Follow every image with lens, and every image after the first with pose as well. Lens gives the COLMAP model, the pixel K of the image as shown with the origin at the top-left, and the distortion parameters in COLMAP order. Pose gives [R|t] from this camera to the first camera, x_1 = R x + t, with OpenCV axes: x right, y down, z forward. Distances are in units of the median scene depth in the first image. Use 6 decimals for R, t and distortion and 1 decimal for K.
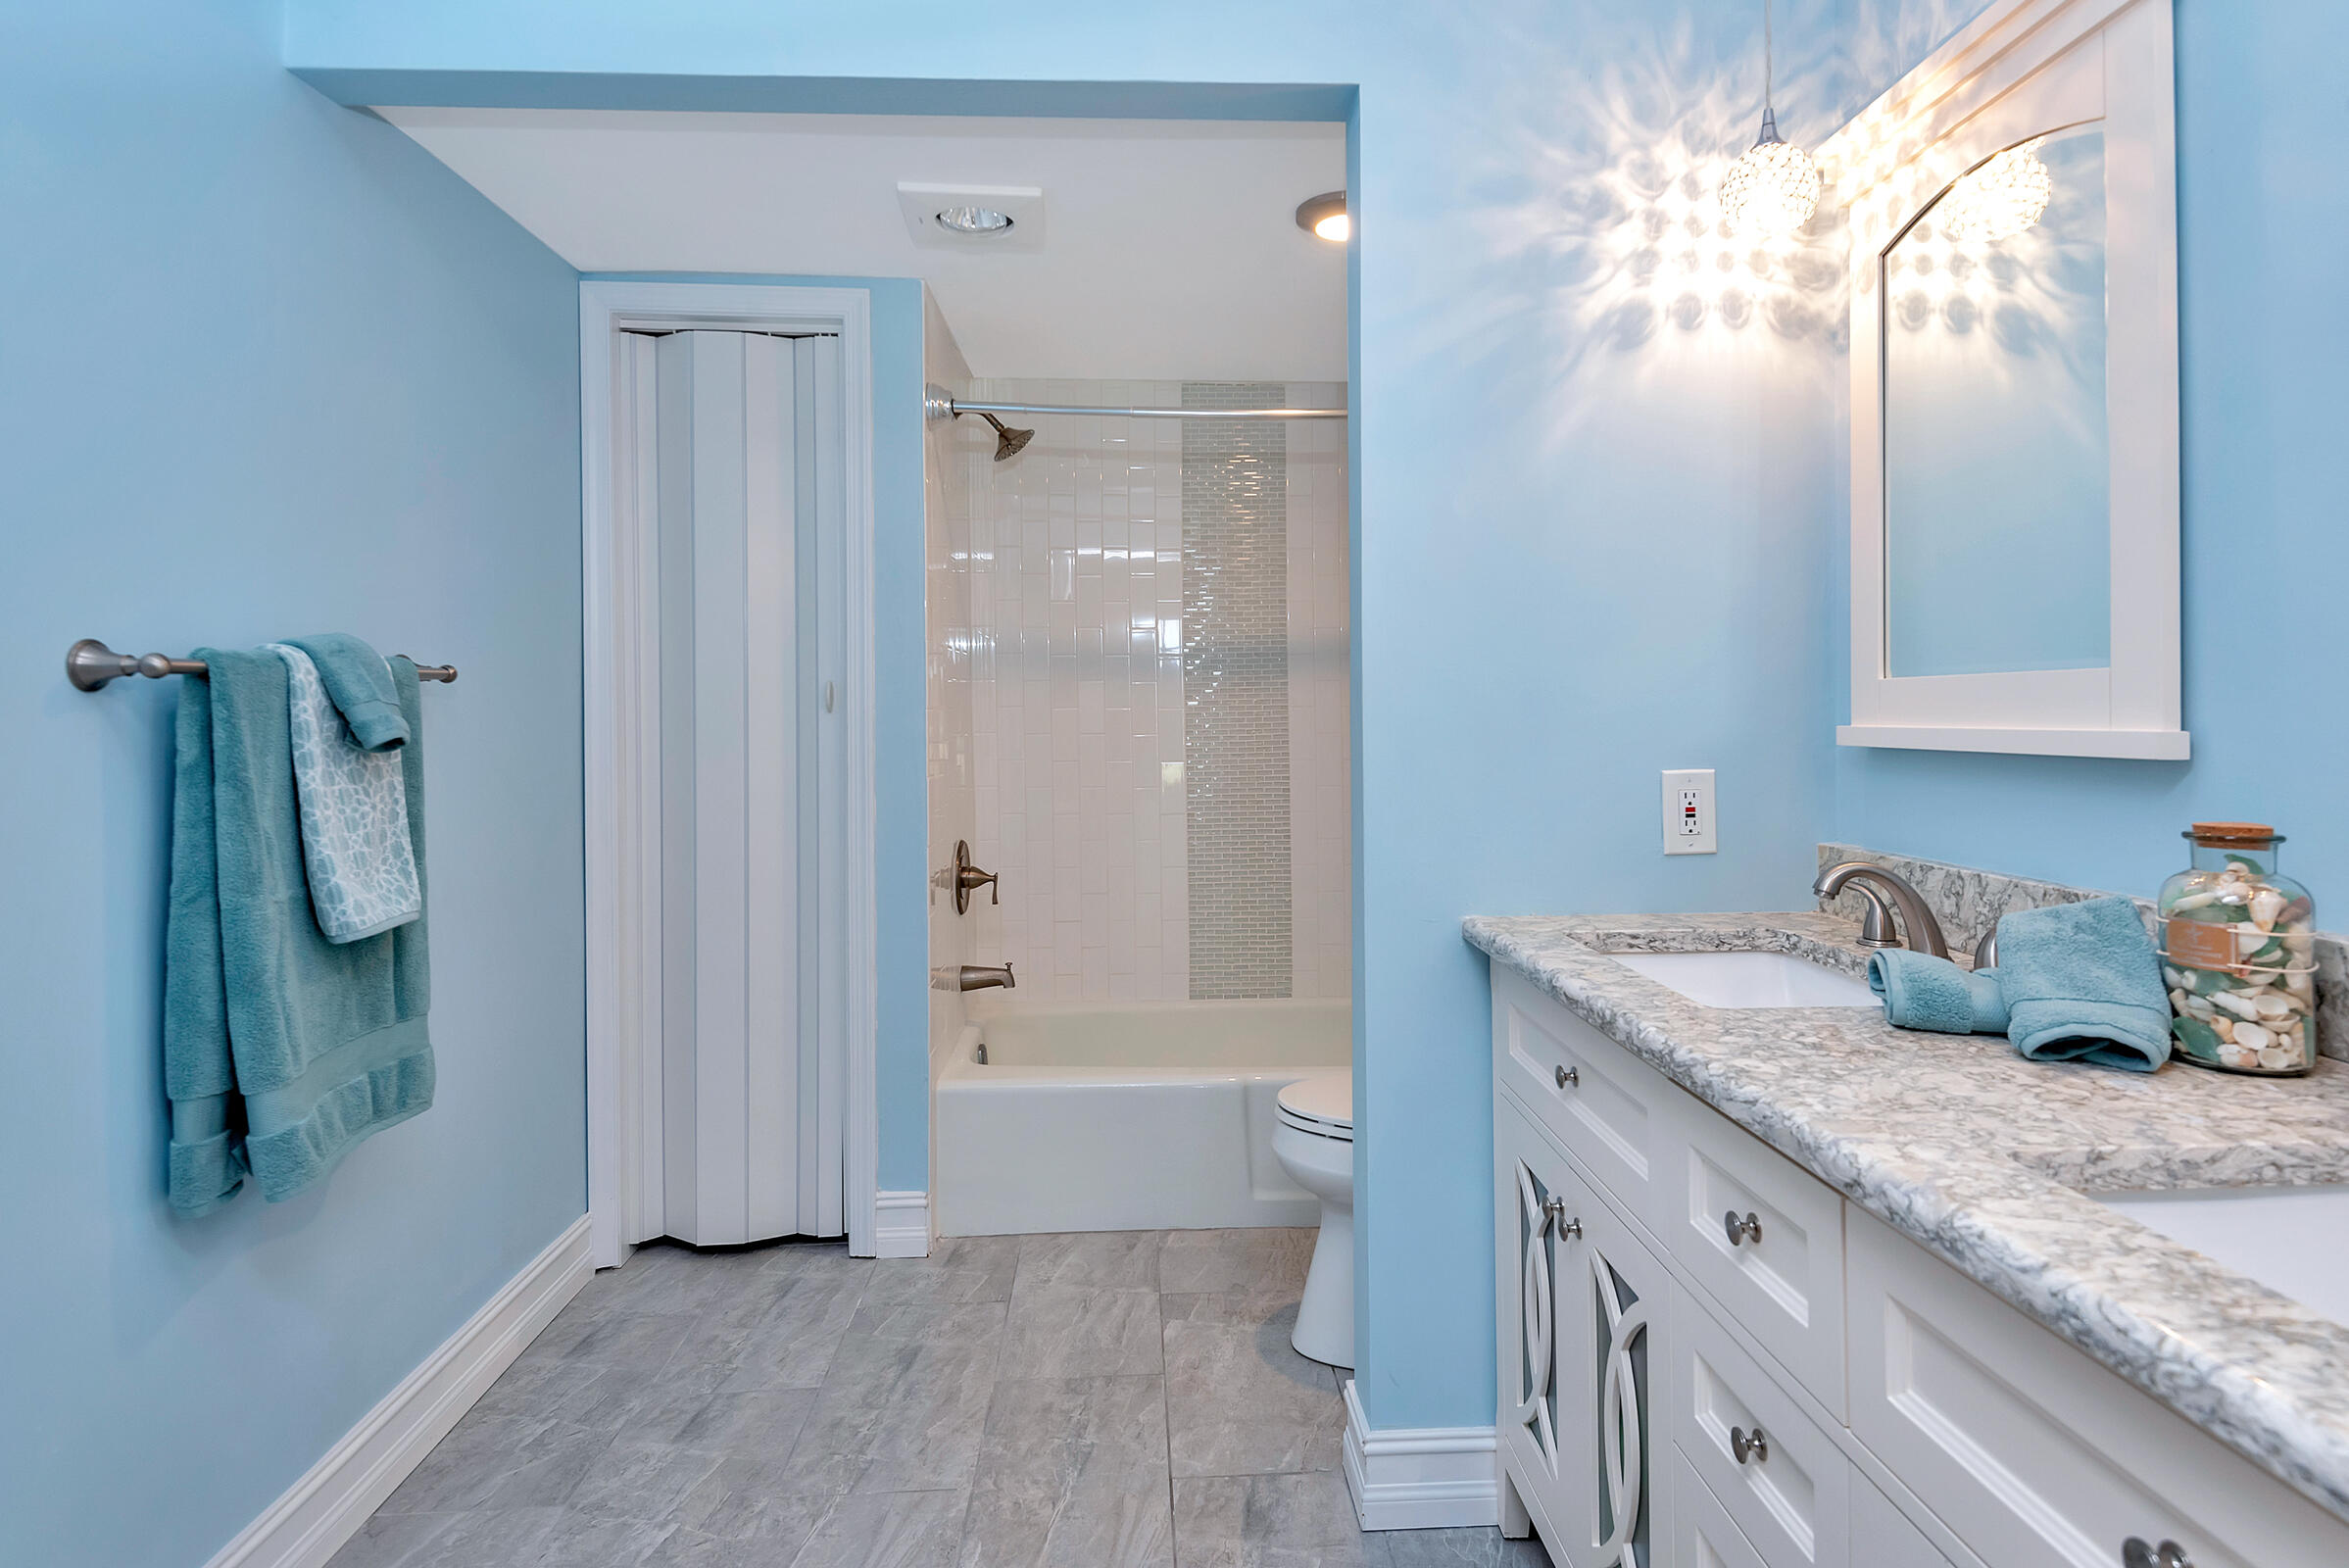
lens RADIAL K [[1237.8, 0, 1209.2], [0, 1237.8, 701.6], [0, 0, 1]] dist [0.023175, -0.015891]
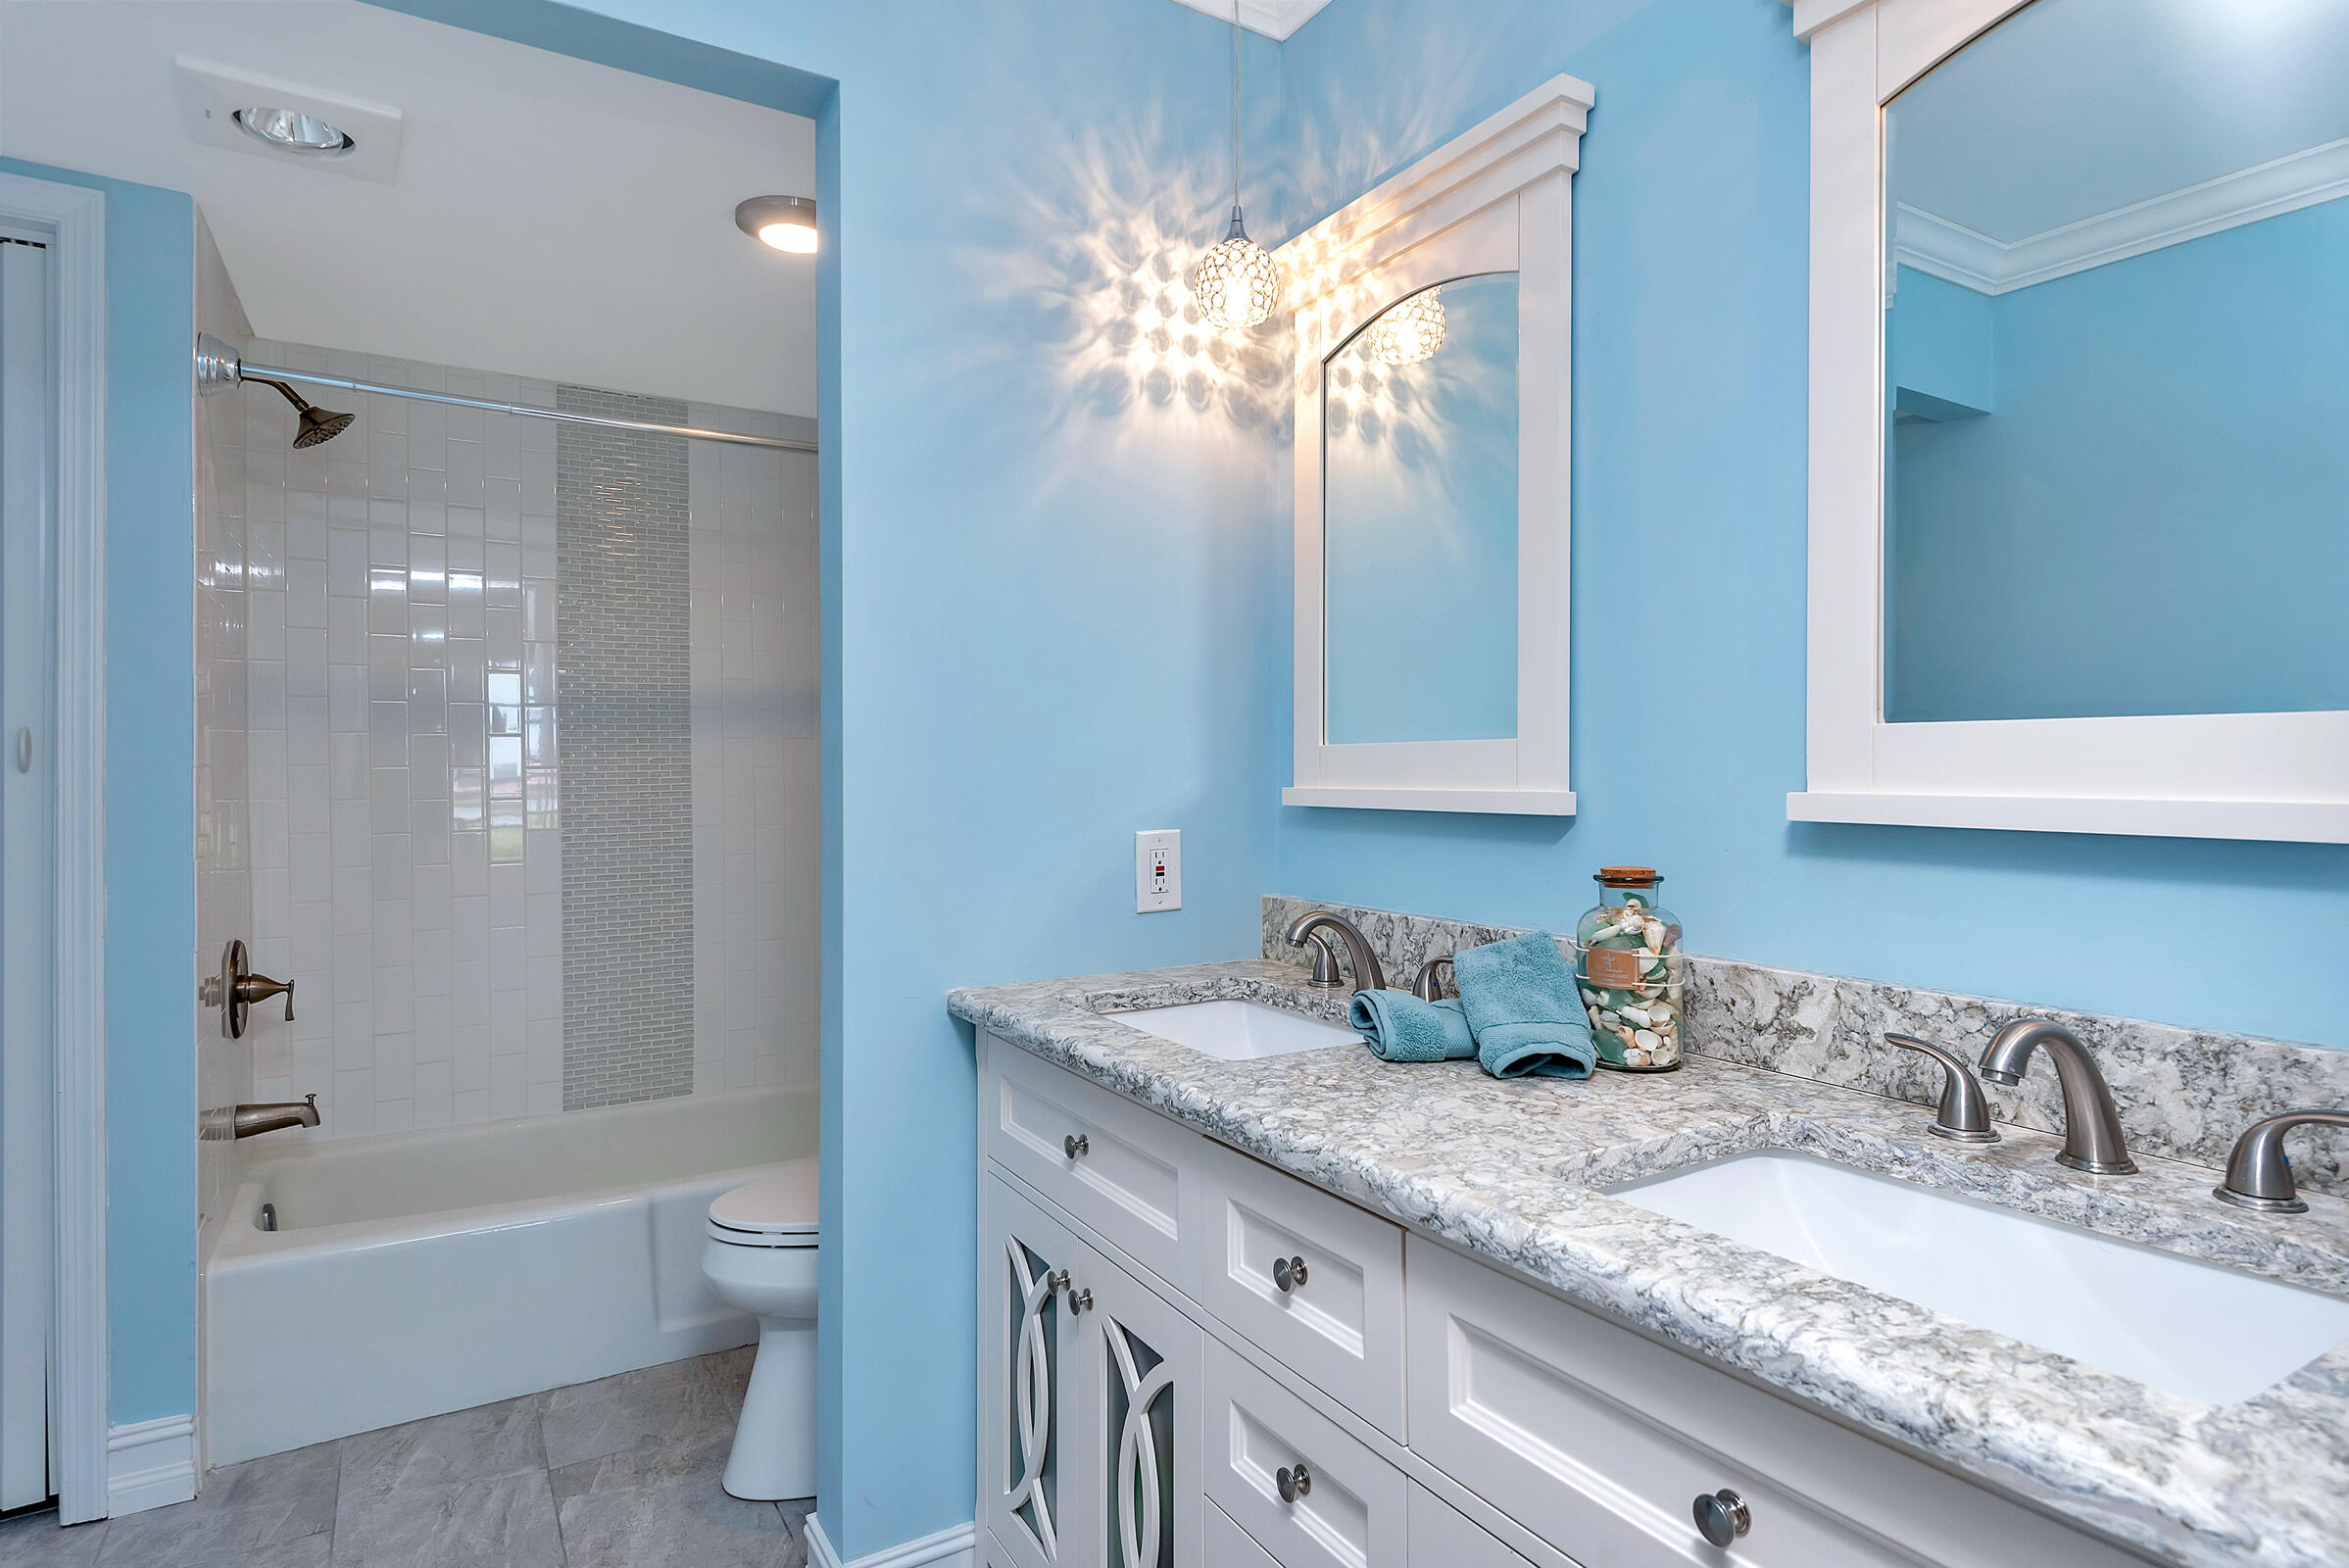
lens RADIAL K [[1247.9, 0, 1186.8], [0, 1247.9, 764.3], [0, 0, 1]] dist [0.043256, -0.031142]
pose [[0.884133, 0.004506, 0.467214, -0.083164], [-0.005570, 0.999984, 0.000896, -0.001292], [-0.467202, -0.003394, 0.884144, 0.068734]]
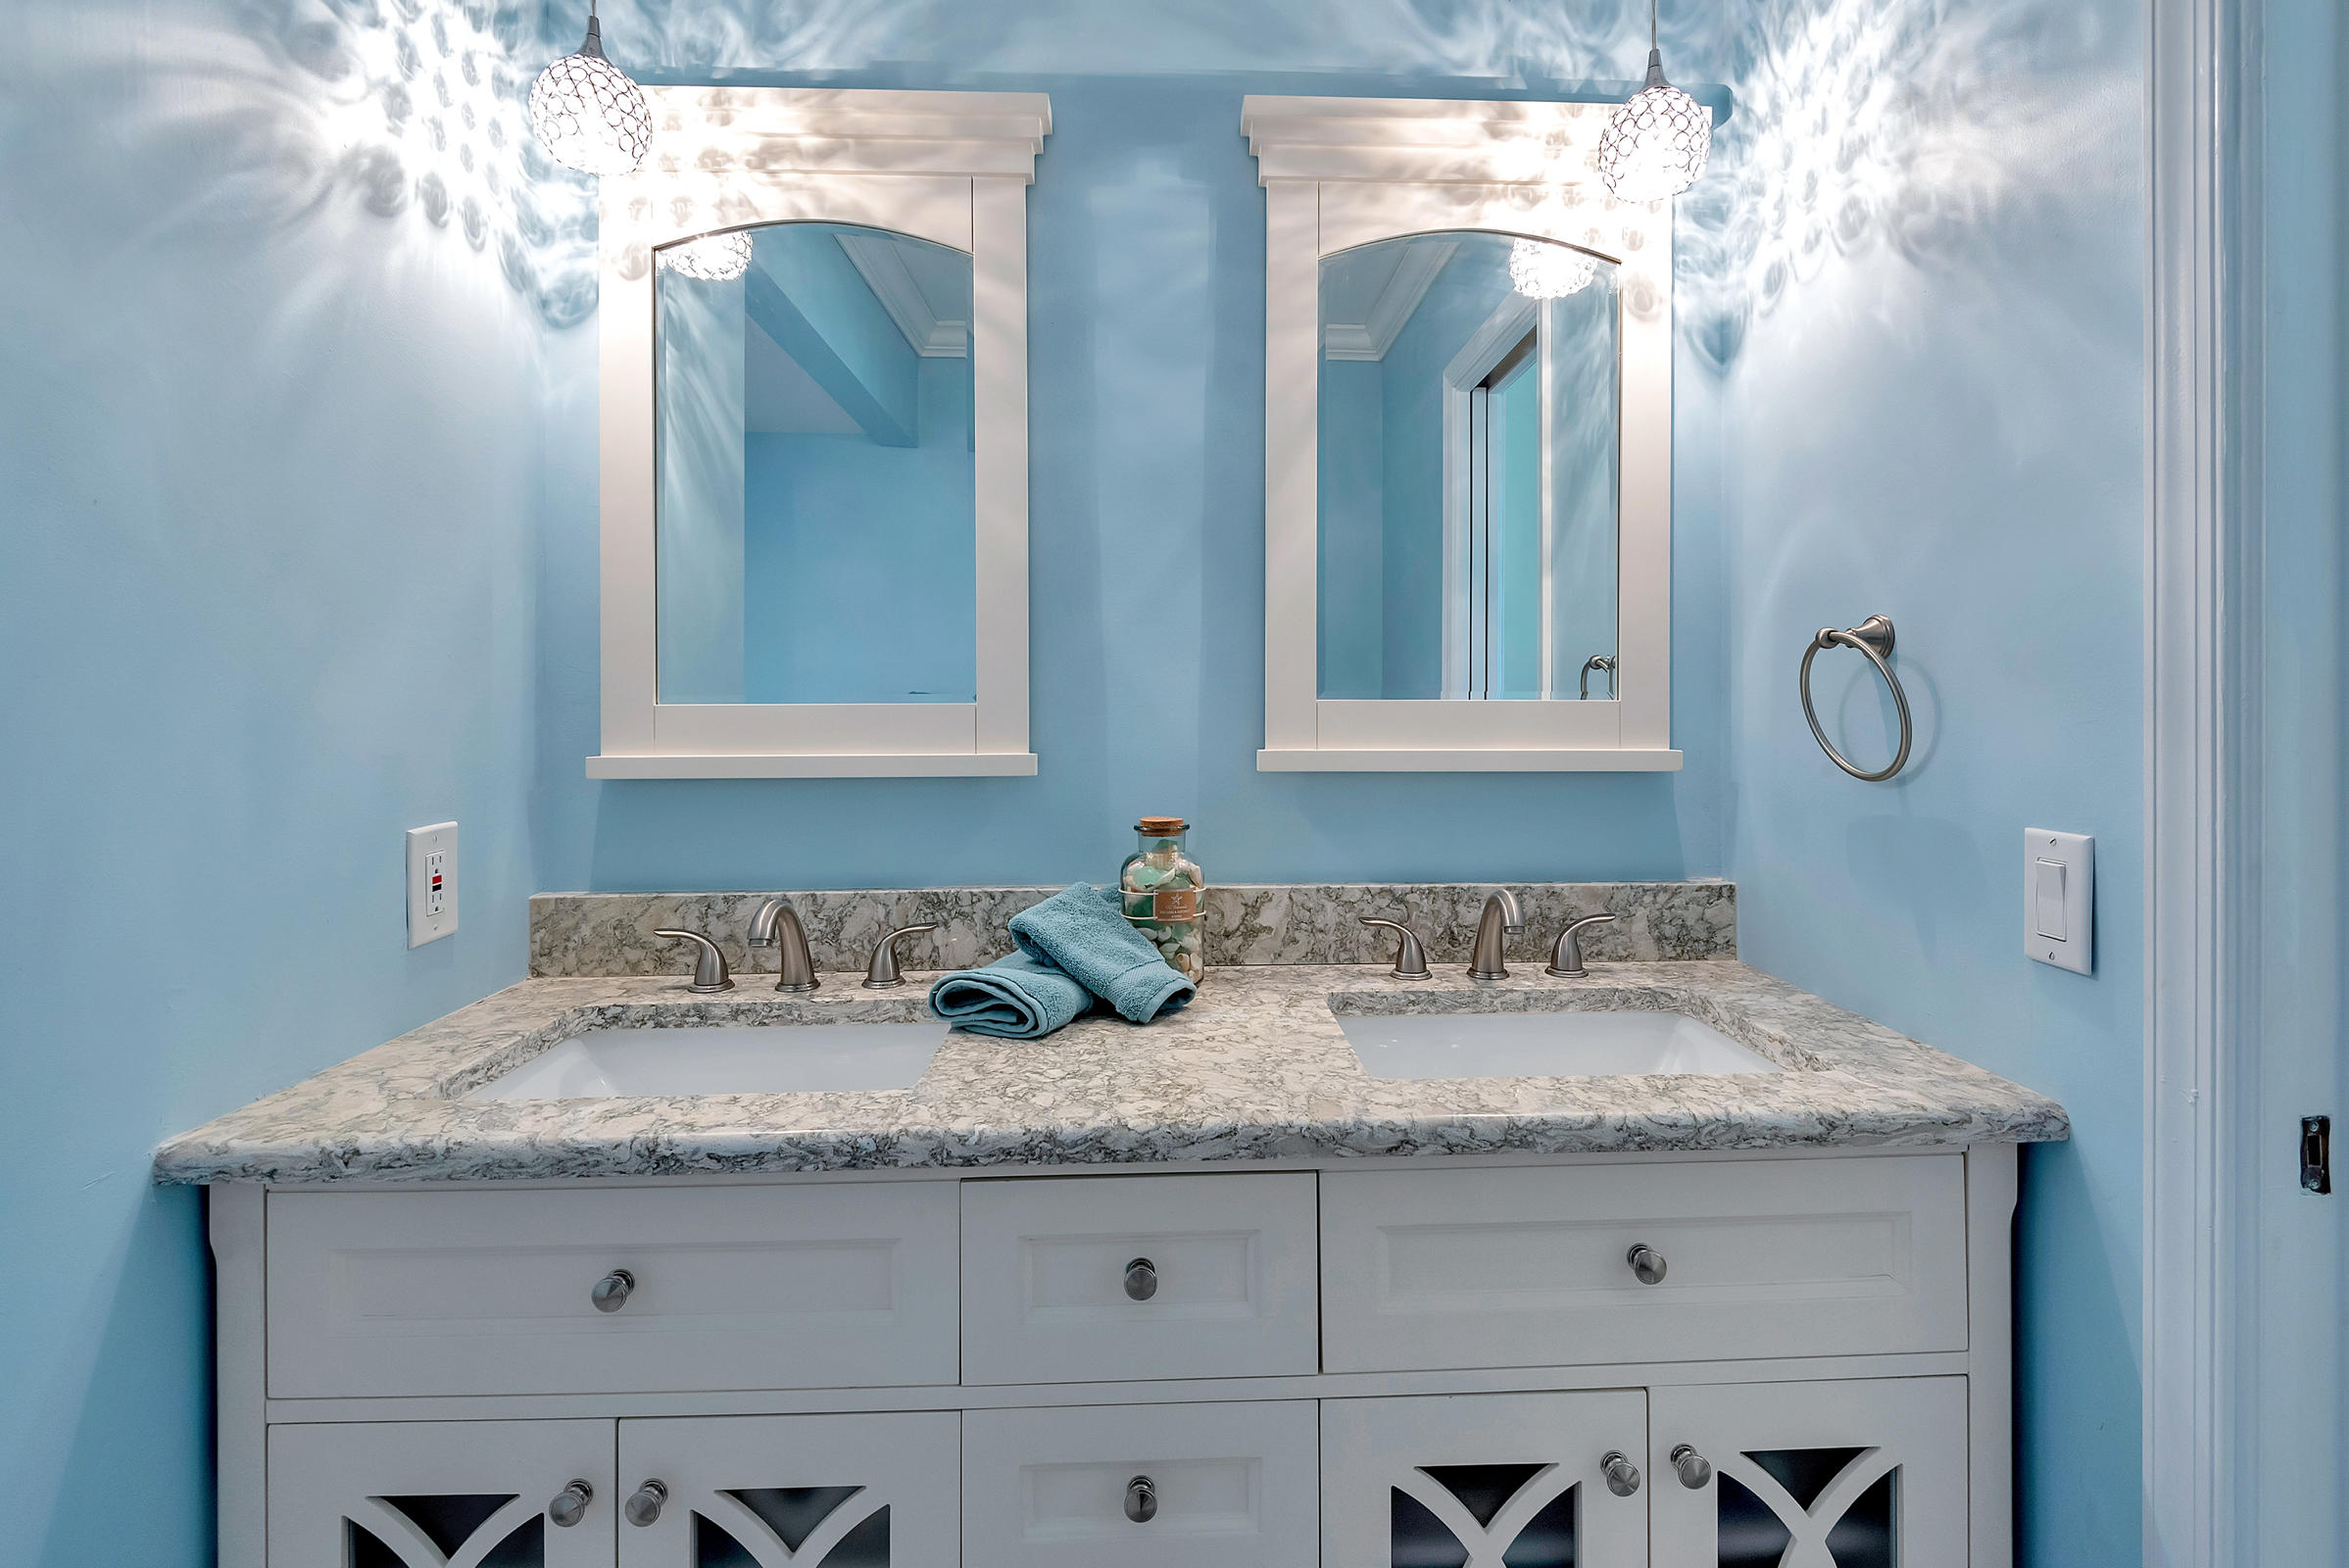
lens RADIAL K [[1100.9, 0, 1188.2], [0, 1100.9, 707.1], [0, 0, 1]] dist [0.048227, -0.043891]
pose [[0.030375, 0.004649, 0.999528, -0.265259], [-0.004027, 0.999982, -0.004529, -0.014103], [-0.999530, -0.003887, 0.030393, 0.553793]]
